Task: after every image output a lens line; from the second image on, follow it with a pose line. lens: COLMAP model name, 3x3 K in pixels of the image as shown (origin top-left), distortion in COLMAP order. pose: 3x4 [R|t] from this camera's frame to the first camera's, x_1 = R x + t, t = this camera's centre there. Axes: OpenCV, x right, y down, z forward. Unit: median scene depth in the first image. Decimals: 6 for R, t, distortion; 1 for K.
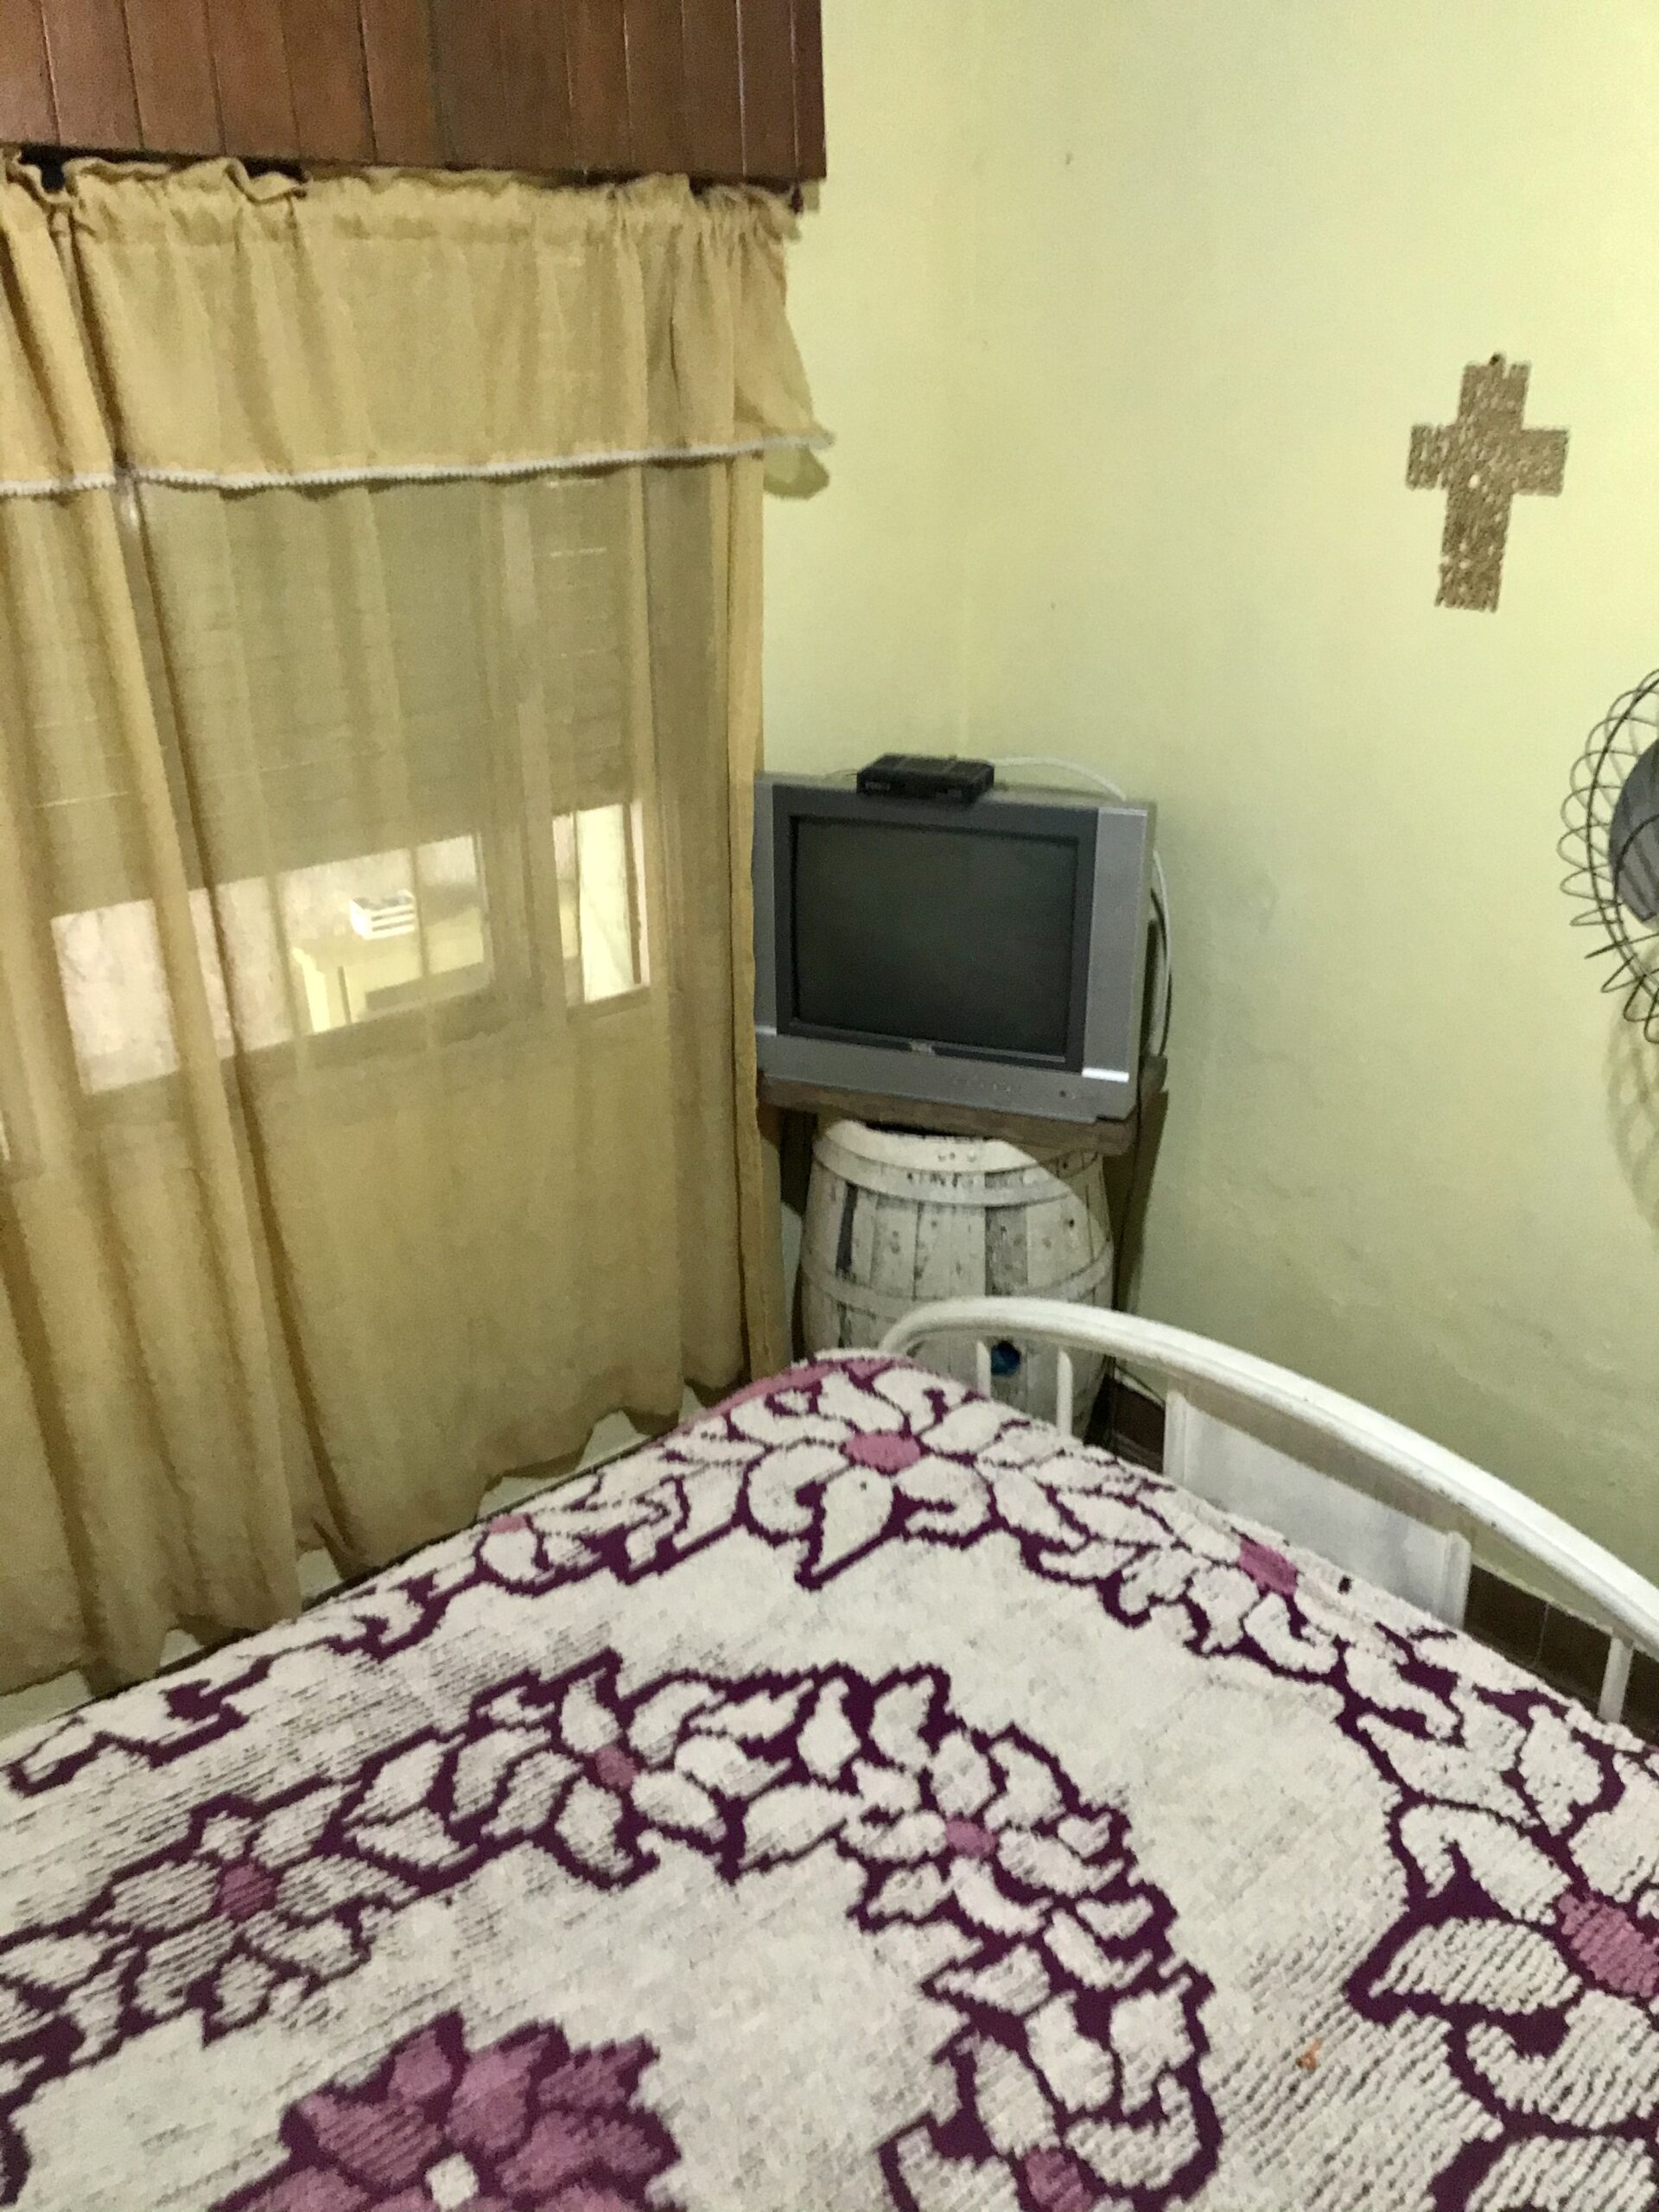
lens RADIAL K [[1808.5, 0, 831.6], [0, 1808.5, 1121.7], [0, 0, 1]] dist [0.024685, -0.011204]
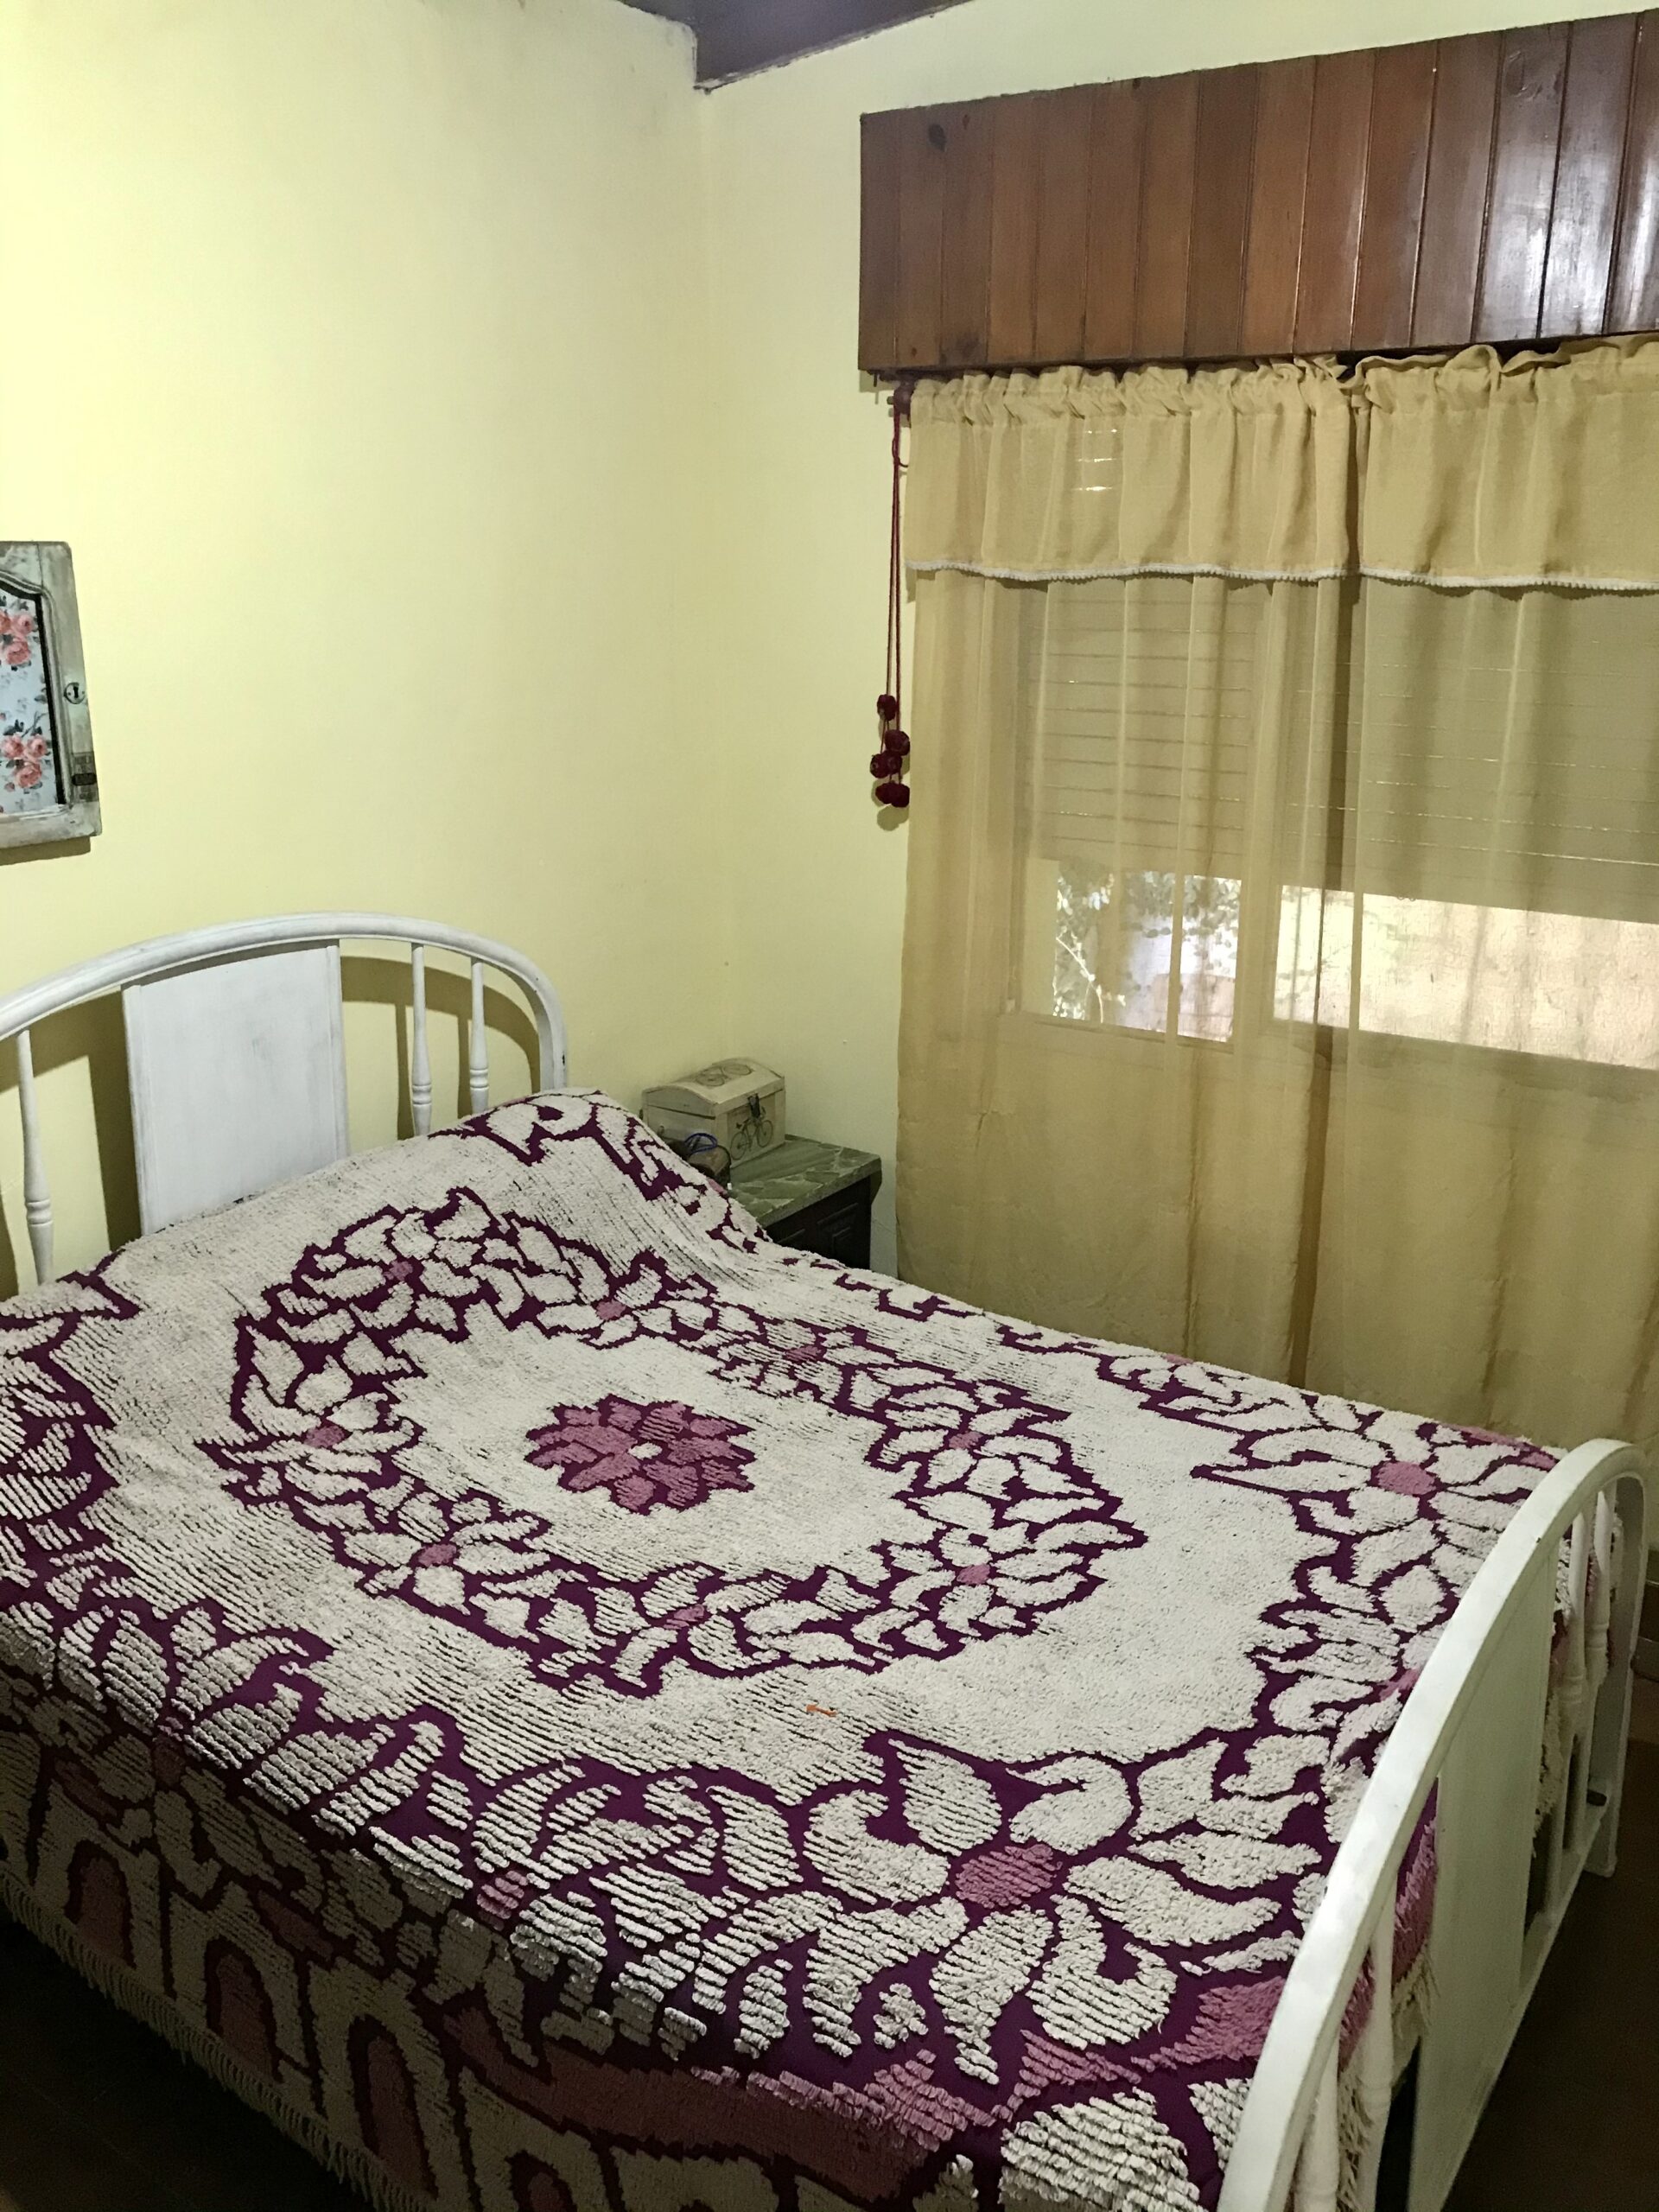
lens RADIAL K [[1808.5, 0, 826.8], [0, 1808.5, 1088.9], [0, 0, 1]] dist [0.024685, -0.011204]
pose [[0.247869, 0.284164, -0.926181, 1.062970], [-0.397601, 0.901630, 0.170223, -0.083419], [0.883444, 0.326058, 0.336470, 0.345046]]
